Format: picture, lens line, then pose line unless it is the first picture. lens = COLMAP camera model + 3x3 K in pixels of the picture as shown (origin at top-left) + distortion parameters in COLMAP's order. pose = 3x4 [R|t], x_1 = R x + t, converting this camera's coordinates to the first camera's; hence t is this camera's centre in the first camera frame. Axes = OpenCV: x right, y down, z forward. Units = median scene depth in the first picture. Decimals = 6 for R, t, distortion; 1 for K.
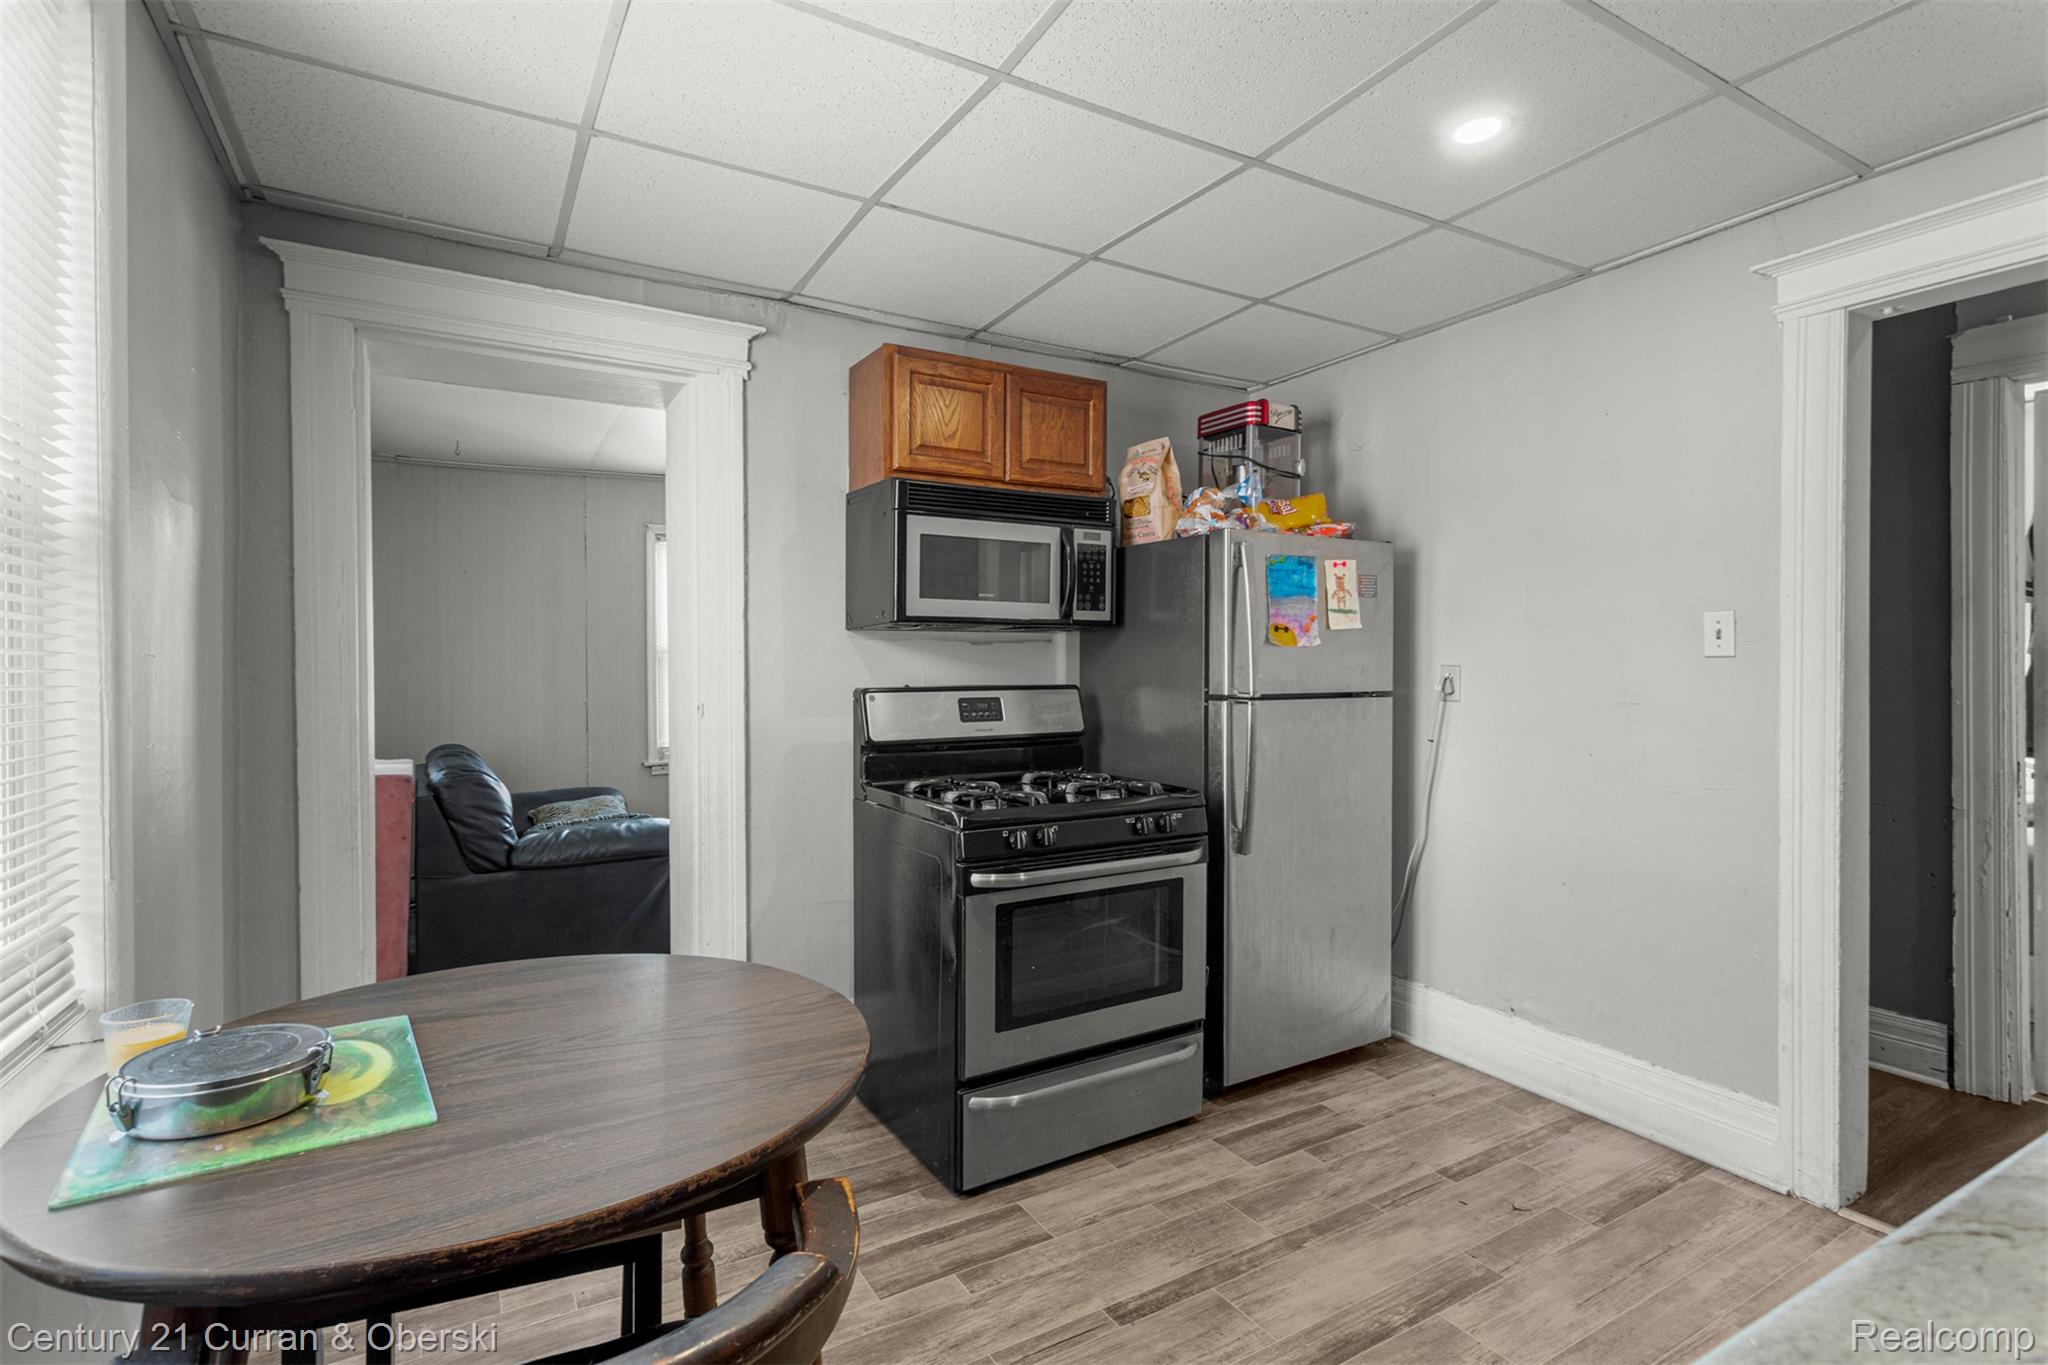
lens RADIAL K [[940.4, 0, 942.2], [0, 940.4, 686.5], [0, 0, 1]] dist [-0.017517, -0.000435]
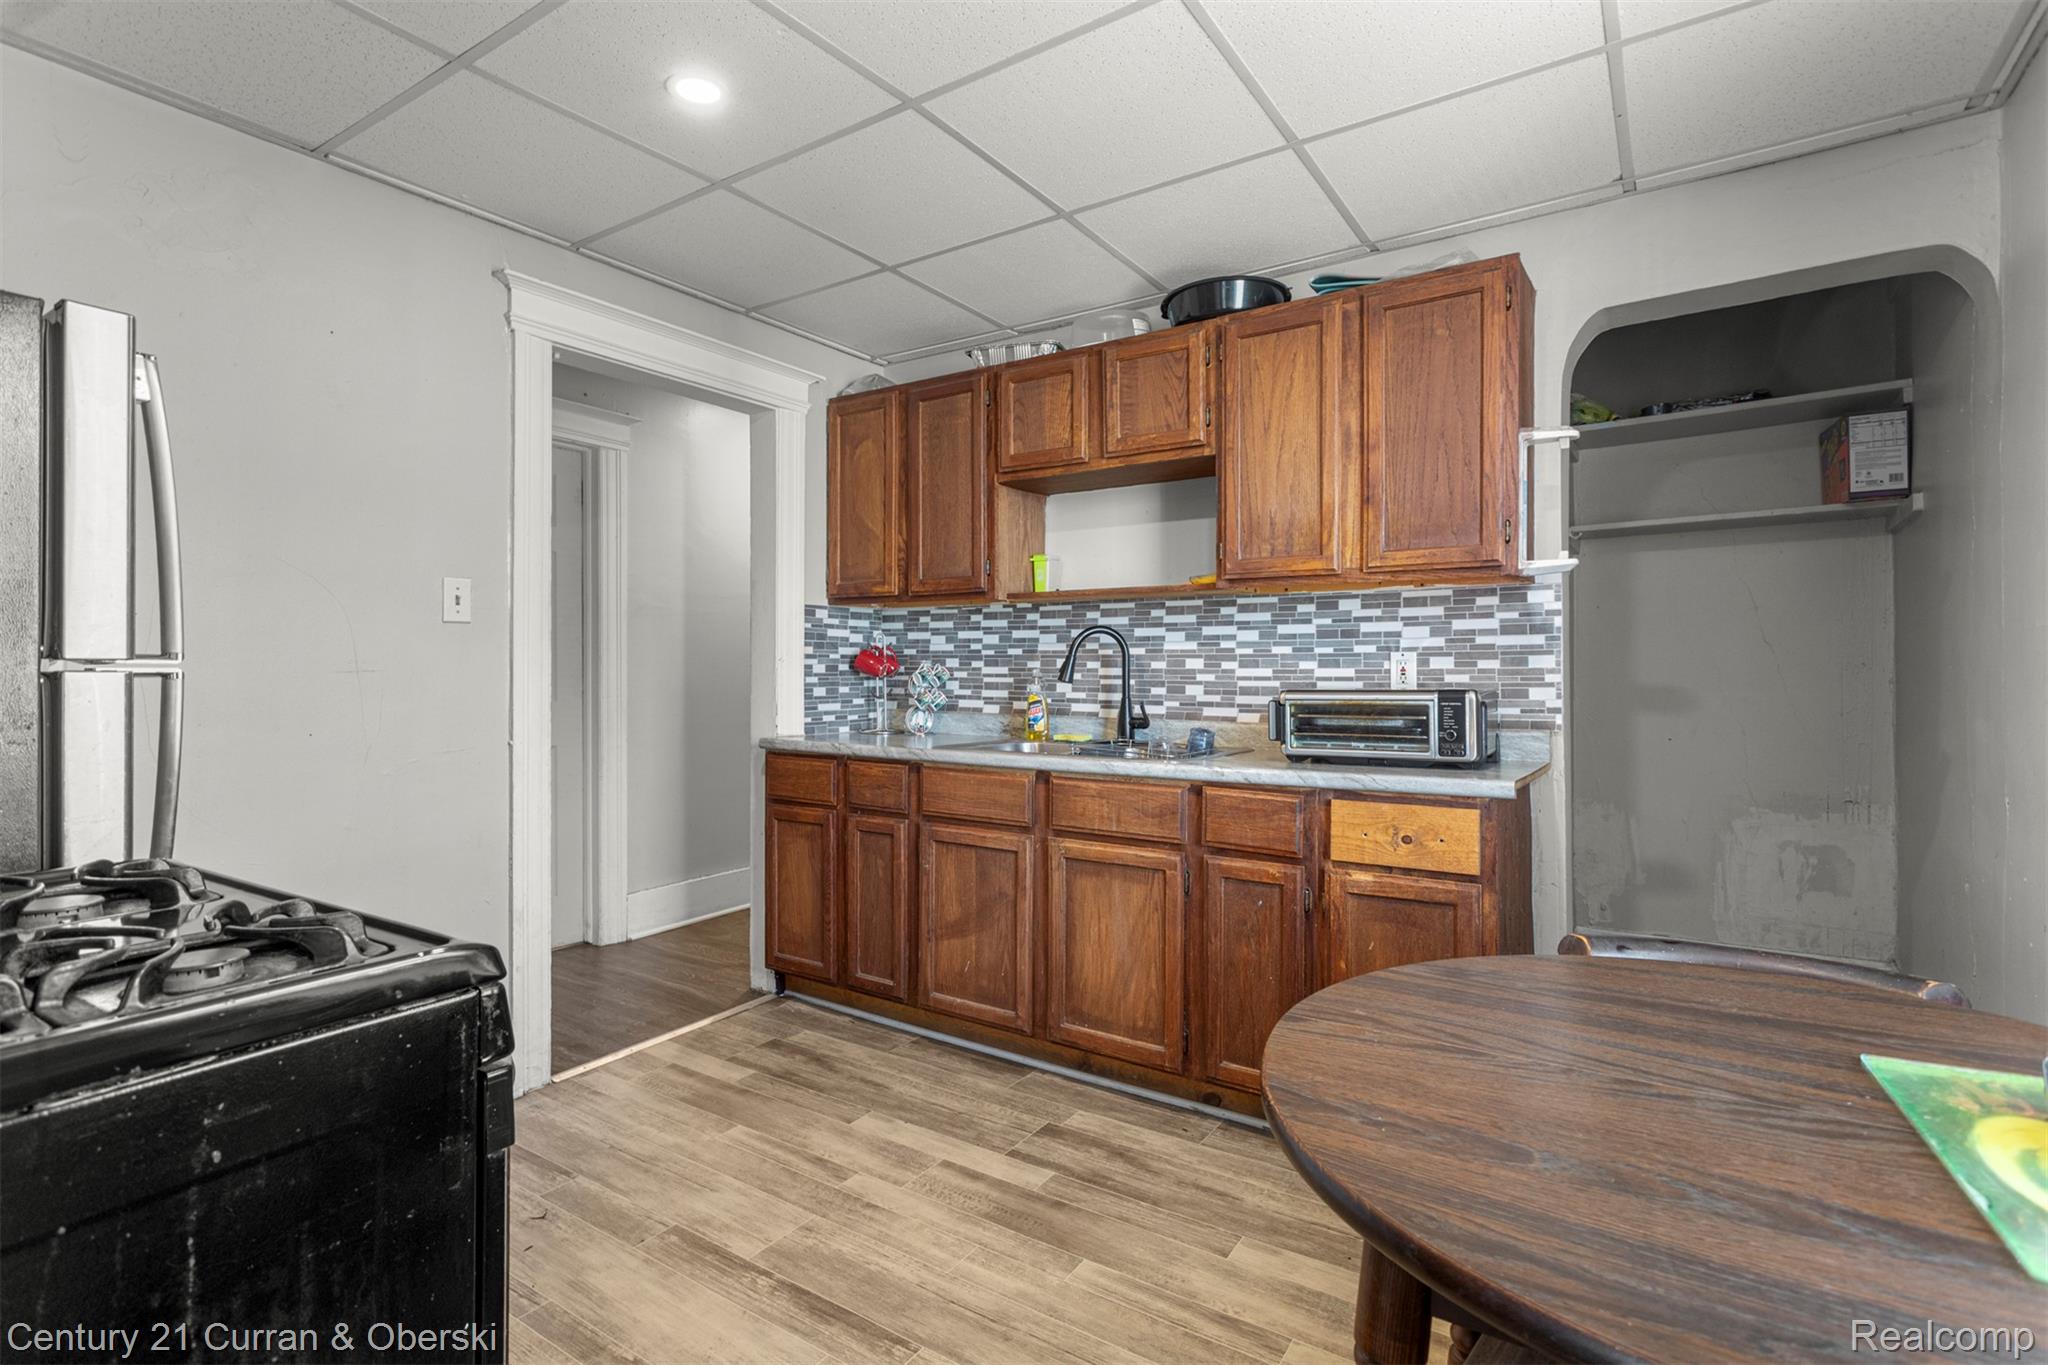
lens RADIAL K [[962.4, 0, 1069.1], [0, 962.4, 680.8], [0, 0, 1]] dist [0.000955, -0.000008]
pose [[-0.499559, -0.011139, 0.866208, -0.378702], [0.018708, 0.999545, 0.023643, 0.018366], [-0.866078, 0.028016, -0.499124, 0.836279]]
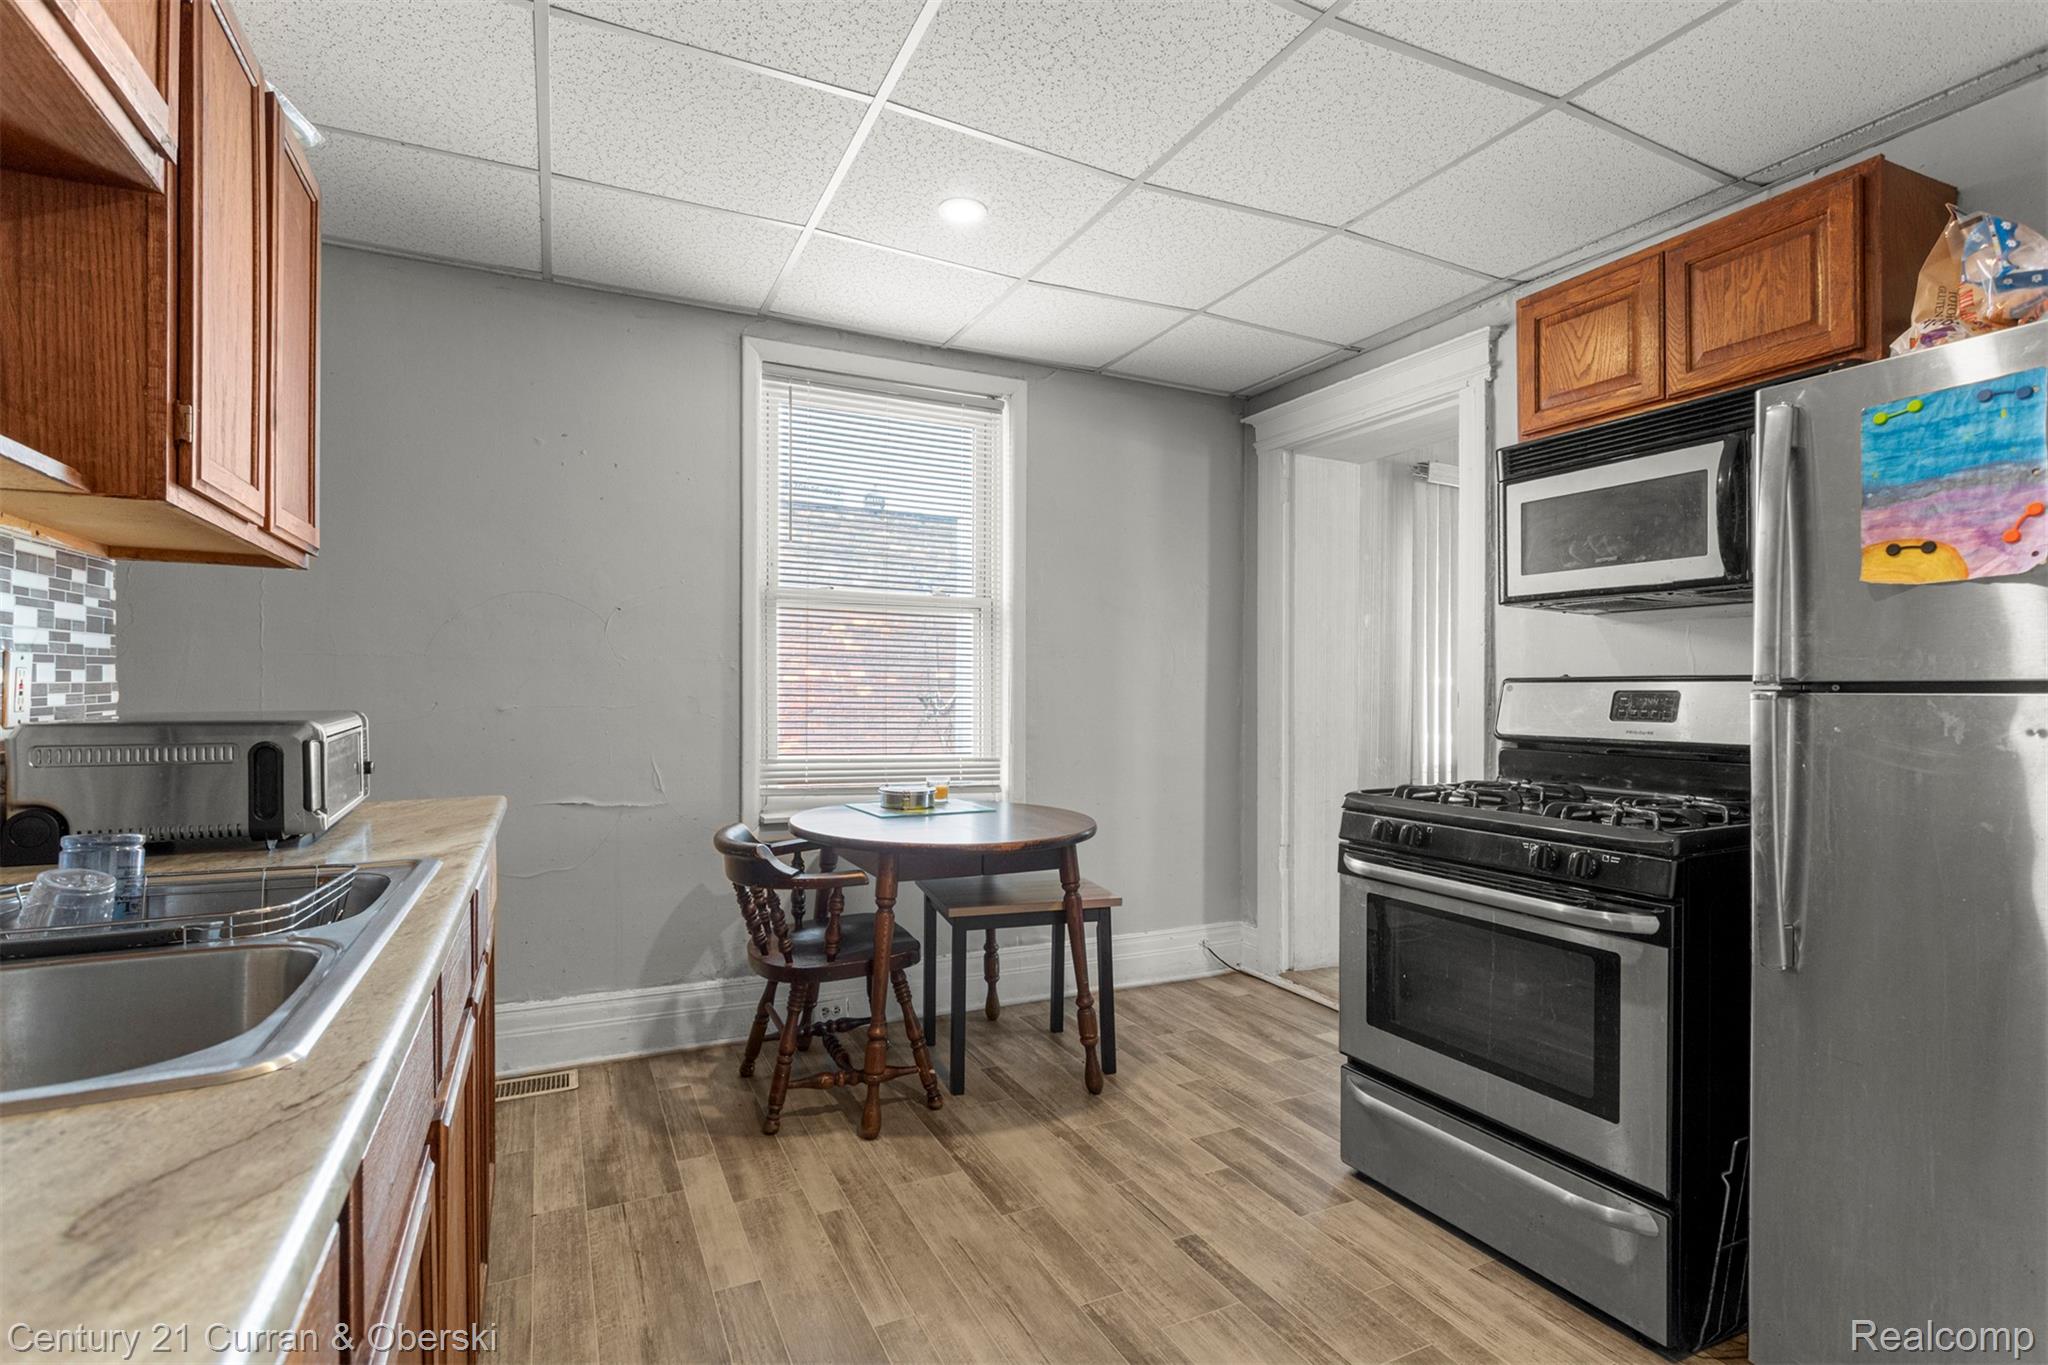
lens RADIAL K [[971.7, 0, 1028.4], [0, 971.7, 691.3], [0, 0, 1]] dist [0.003831, 0.000458]
pose [[-0.031765, 0.000268, -0.999495, 1.244132], [-0.025285, 0.999680, 0.001072, 0.036263], [0.999175, 0.025306, -0.031749, 0.770852]]
